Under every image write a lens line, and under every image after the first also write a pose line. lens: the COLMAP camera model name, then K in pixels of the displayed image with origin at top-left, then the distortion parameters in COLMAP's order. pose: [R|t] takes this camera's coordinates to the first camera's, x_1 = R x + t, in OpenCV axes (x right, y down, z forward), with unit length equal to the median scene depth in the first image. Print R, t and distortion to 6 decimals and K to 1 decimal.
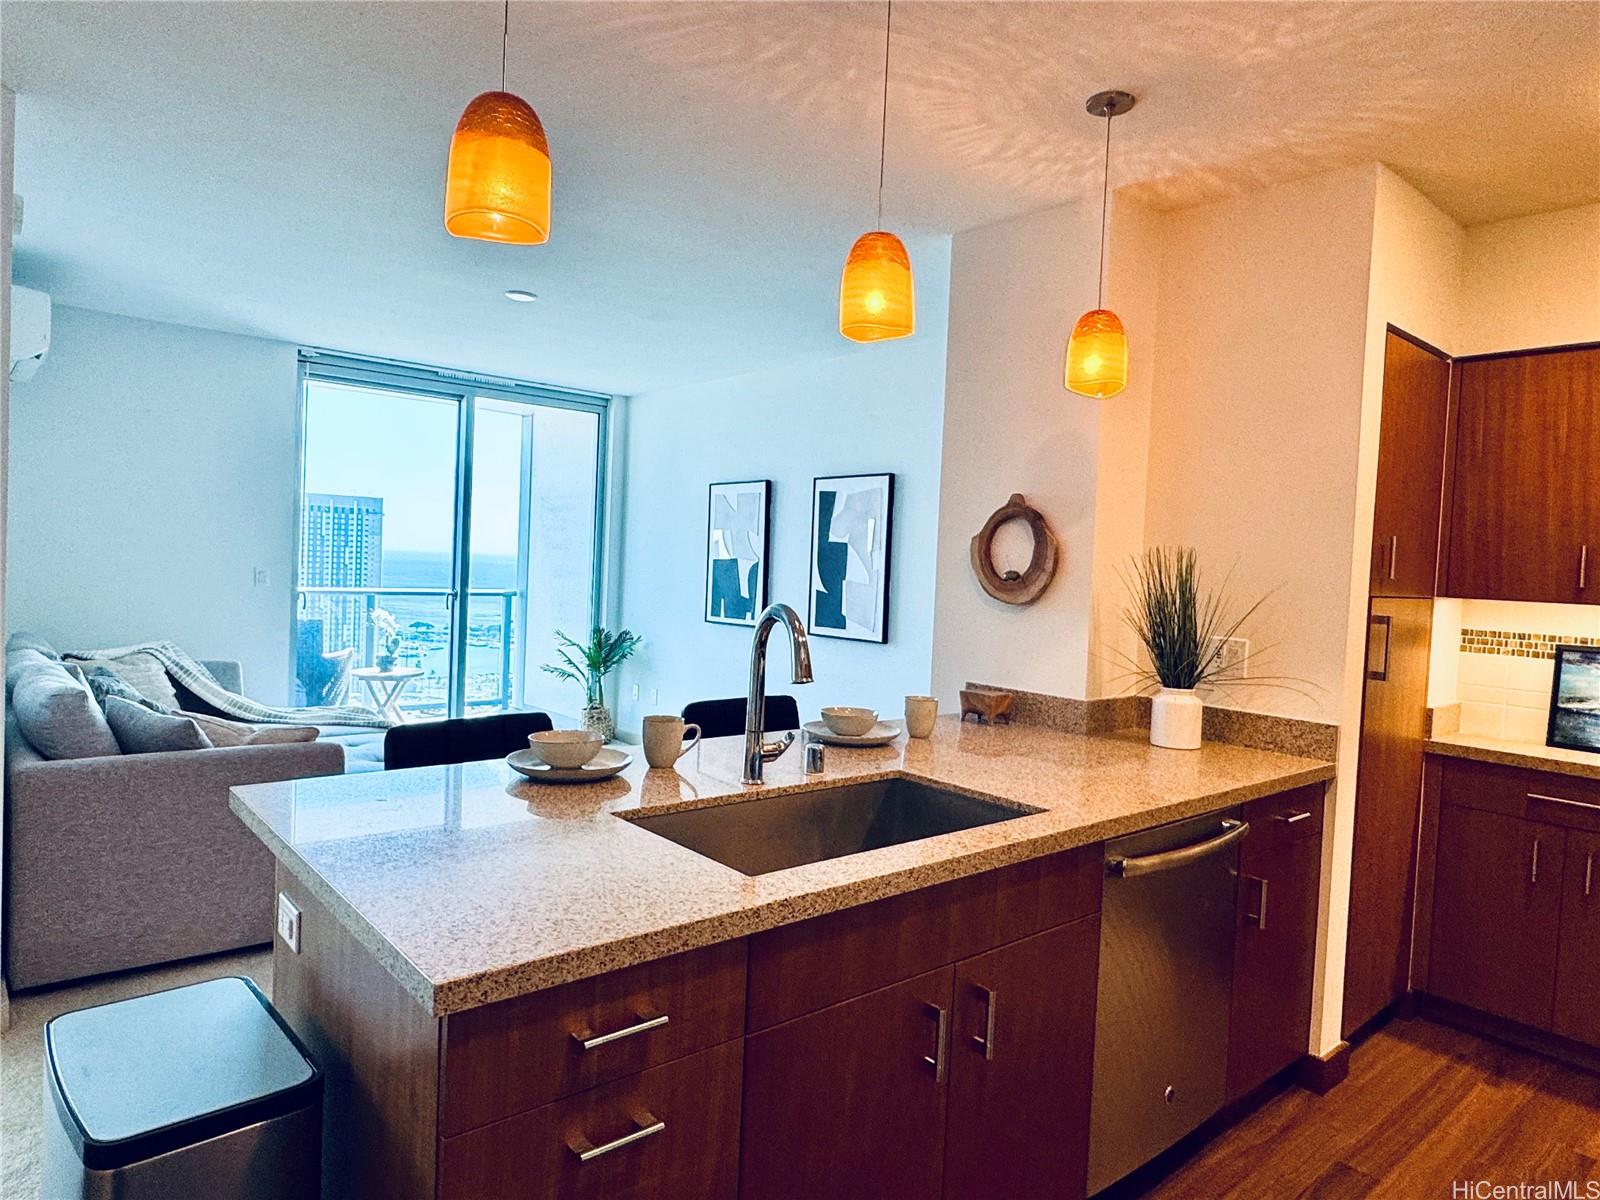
lens RADIAL K [[993.9, 0, 796.4], [0, 993.9, 597.1], [0, 0, 1]] dist [-0.008228, 0.001411]
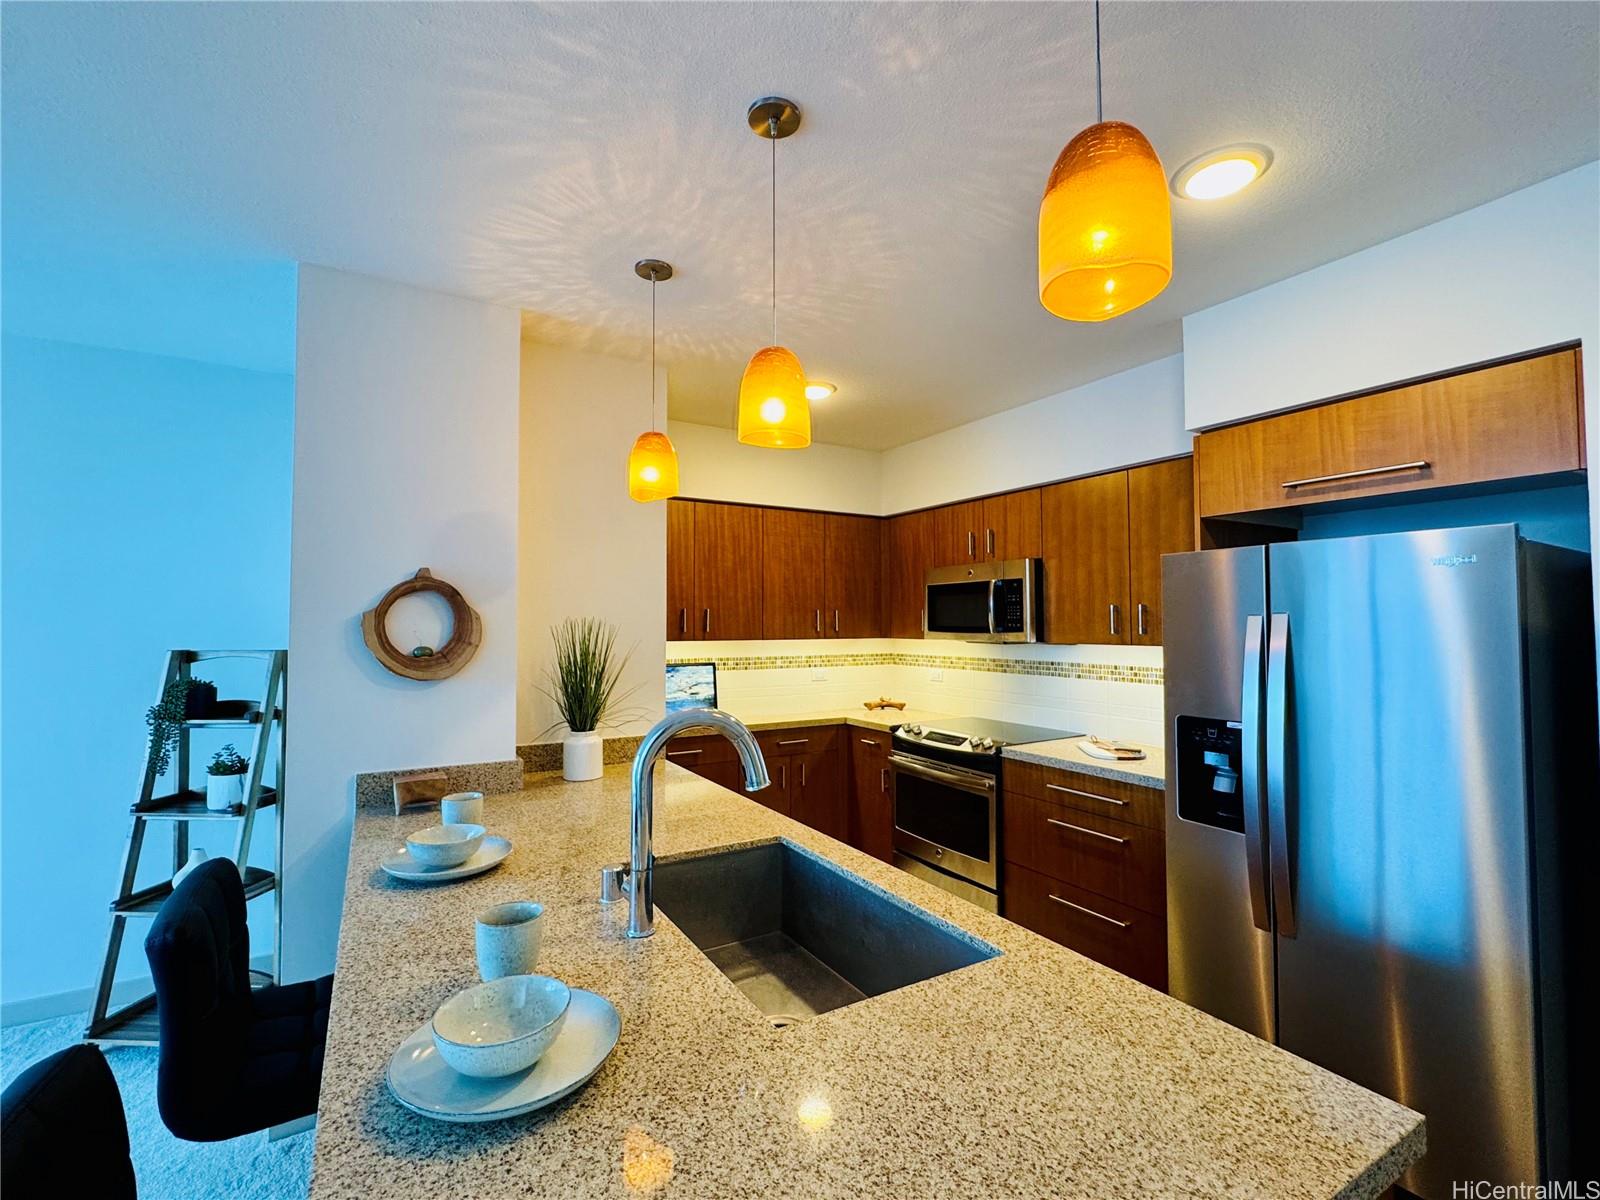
lens RADIAL K [[712.2, 0, 804.3], [0, 712.2, 598.7], [0, 0, 1]] dist [-0.003661, -0.001277]
pose [[0.166296, -0.010212, 0.986023, -0.237498], [0.045184, 0.998975, 0.002726, -0.033873], [-0.985040, 0.044099, 0.166587, 0.298802]]
